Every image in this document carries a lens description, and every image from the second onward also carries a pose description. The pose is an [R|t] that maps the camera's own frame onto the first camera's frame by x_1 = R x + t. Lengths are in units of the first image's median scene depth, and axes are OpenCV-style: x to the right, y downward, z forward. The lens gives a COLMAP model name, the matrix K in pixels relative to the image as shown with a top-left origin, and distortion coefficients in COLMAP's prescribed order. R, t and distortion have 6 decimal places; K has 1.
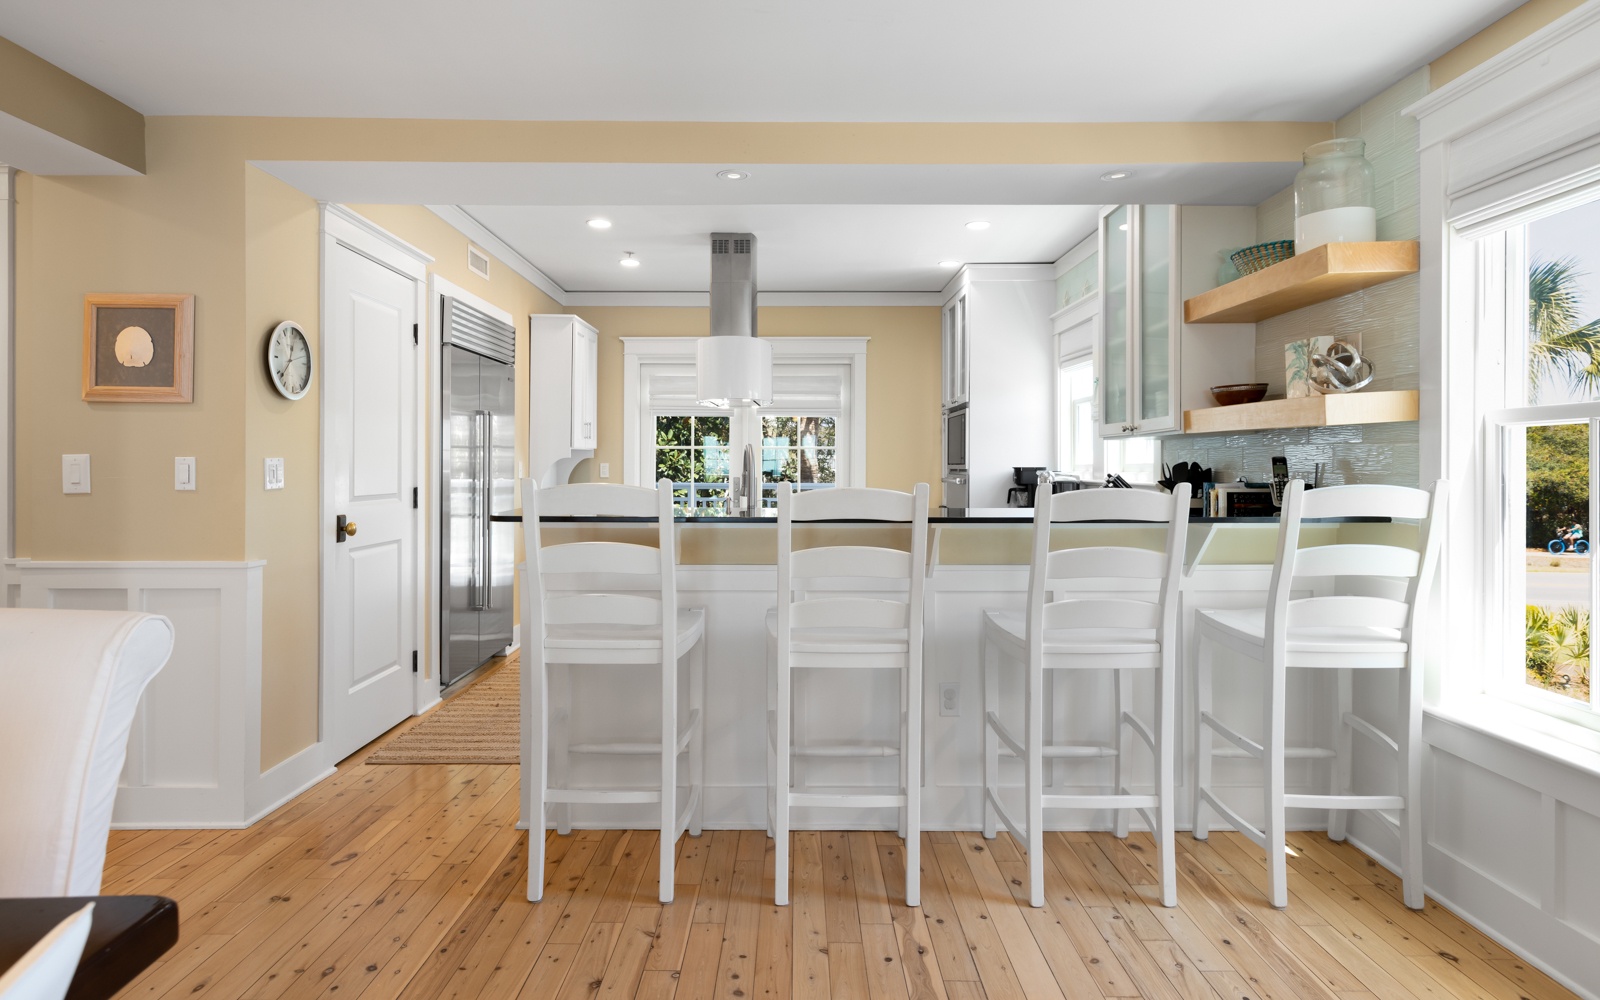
lens RADIAL K [[915.4, 0, 822.2], [0, 915.4, 457.8], [0, 0, 1]] dist [0.004059, 0.000122]
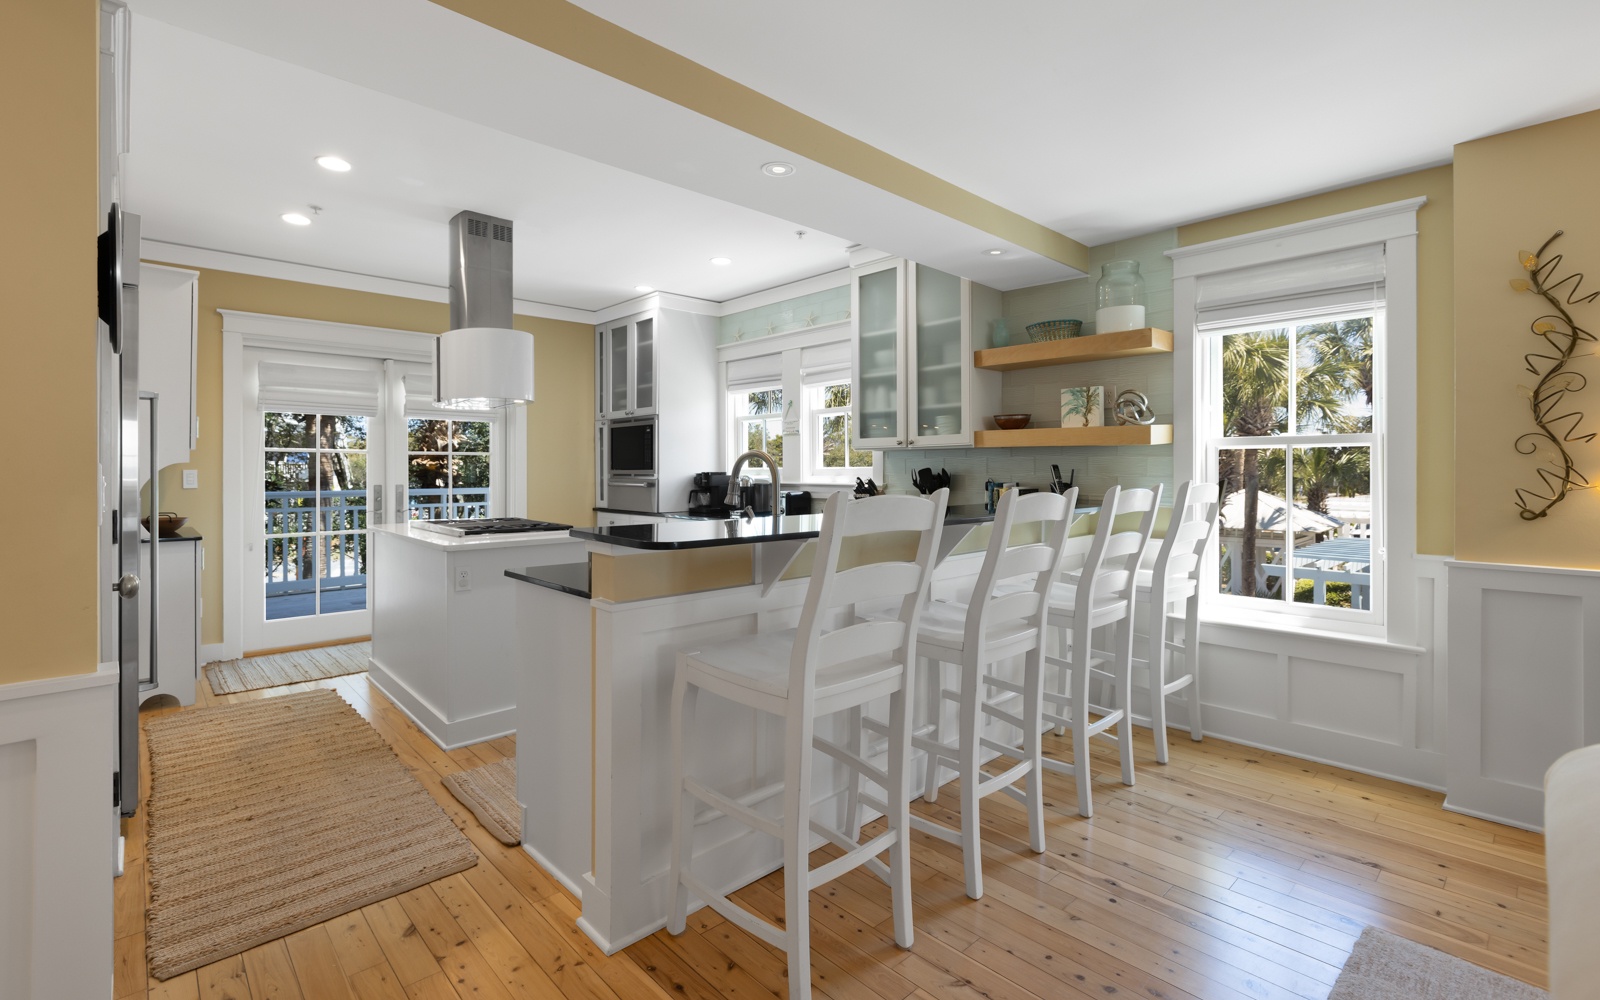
lens RADIAL K [[716.7, 0, 798.7], [0, 716.7, 467.3], [0, 0, 1]] dist [-0.003230, -0.000119]
pose [[0.727334, 0.000259, 0.686284, -0.497068], [-0.004530, 0.999980, 0.004423, -0.000718], [-0.686269, -0.006325, 0.727320, 0.368457]]
